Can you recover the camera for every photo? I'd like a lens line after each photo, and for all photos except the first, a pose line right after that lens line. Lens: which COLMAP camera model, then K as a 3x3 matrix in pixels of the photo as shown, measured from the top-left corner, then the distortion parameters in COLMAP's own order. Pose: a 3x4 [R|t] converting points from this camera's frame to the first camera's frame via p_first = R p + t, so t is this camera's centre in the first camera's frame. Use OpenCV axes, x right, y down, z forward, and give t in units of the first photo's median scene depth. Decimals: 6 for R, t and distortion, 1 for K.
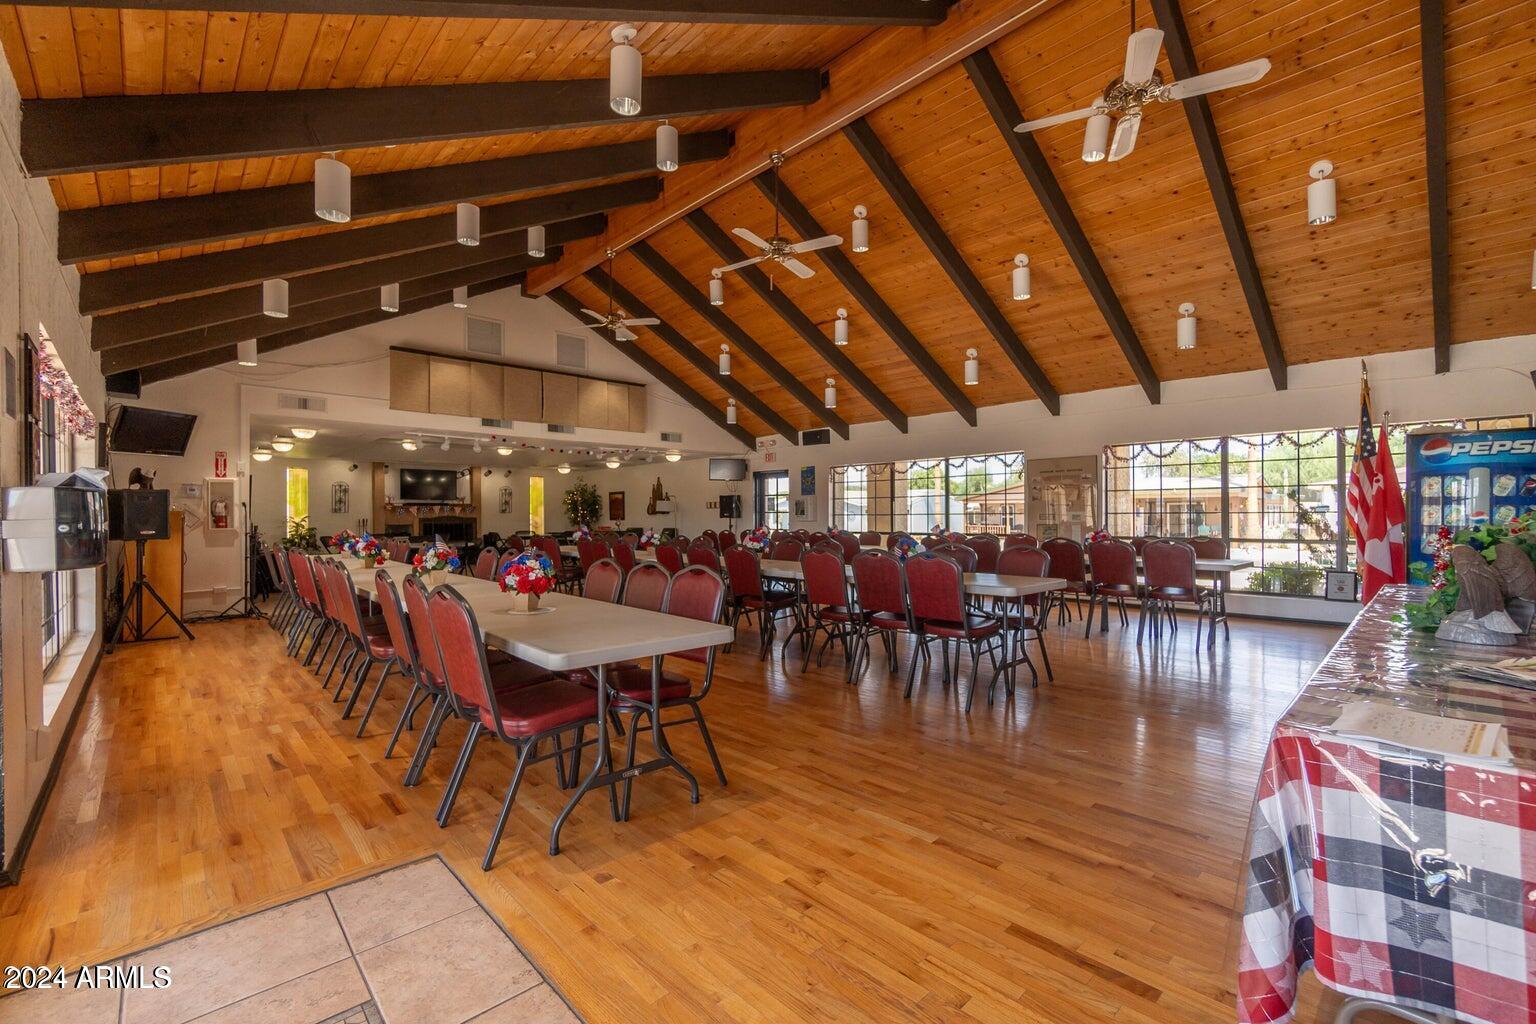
lens RADIAL K [[664.5, 0, 769.3], [0, 664.5, 514.8], [0, 0, 1]] dist [0.003171, 0.000242]
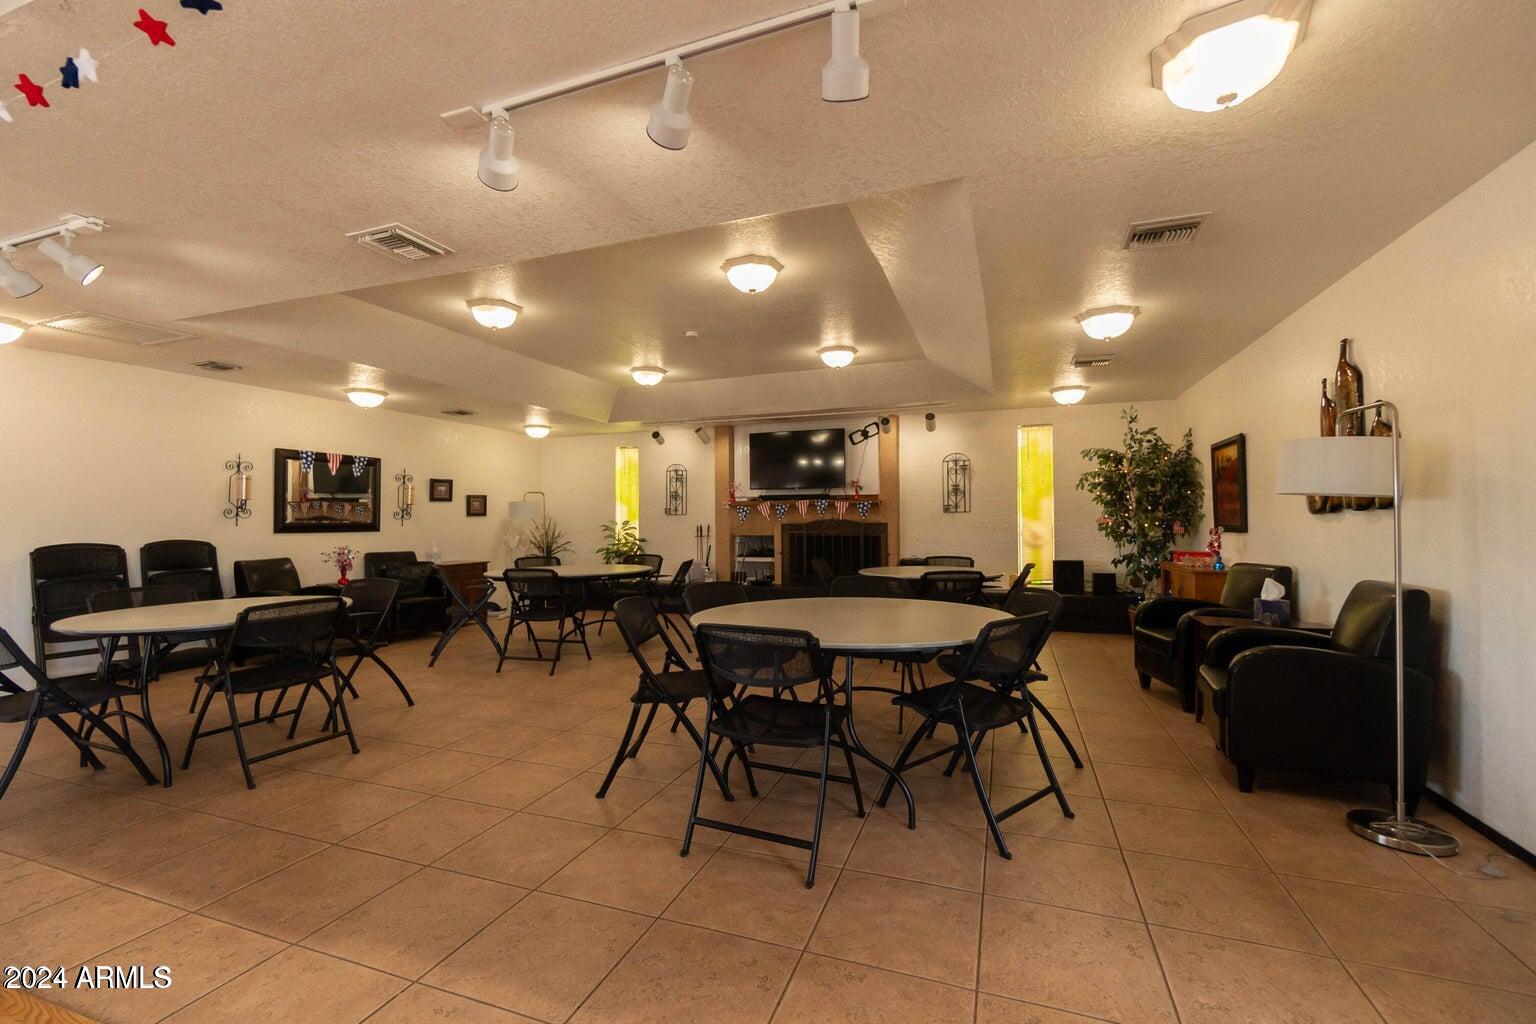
lens RADIAL K [[664.5, 0, 763.5], [0, 664.5, 515.7], [0, 0, 1]] dist [0.003171, 0.000242]
pose [[0.446160, -0.006562, -0.894929, -0.057660], [0.003635, 0.999978, -0.005519, 0.001274], [0.894946, -0.000791, 0.446174, 0.731044]]
